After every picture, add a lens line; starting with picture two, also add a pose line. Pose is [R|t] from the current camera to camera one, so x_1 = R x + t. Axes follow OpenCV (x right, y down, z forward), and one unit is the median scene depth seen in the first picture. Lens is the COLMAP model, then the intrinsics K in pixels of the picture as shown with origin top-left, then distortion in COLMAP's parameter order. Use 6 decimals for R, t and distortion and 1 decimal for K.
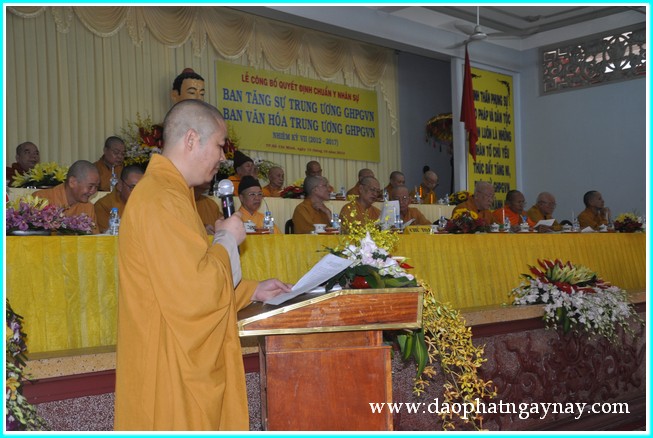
lens RADIAL K [[795.3, 0, 326.5], [0, 795.3, 219.0], [0, 0, 1]] dist [0.148608, 0.028763]
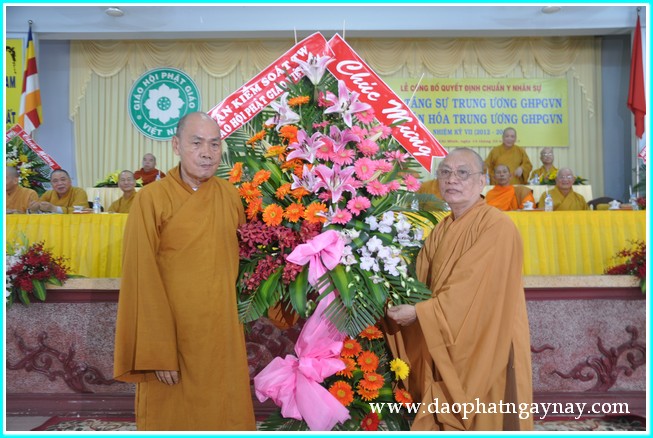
lens RADIAL K [[596.4, 0, 324.4], [0, 596.4, 222.5], [0, 0, 1]] dist [-0.086244, 0.221145]
pose [[0.703858, -0.000611, -0.710341, 0.419811], [0.014703, 0.999798, 0.013710, 0.012643], [0.710189, -0.020094, 0.703725, 0.257438]]
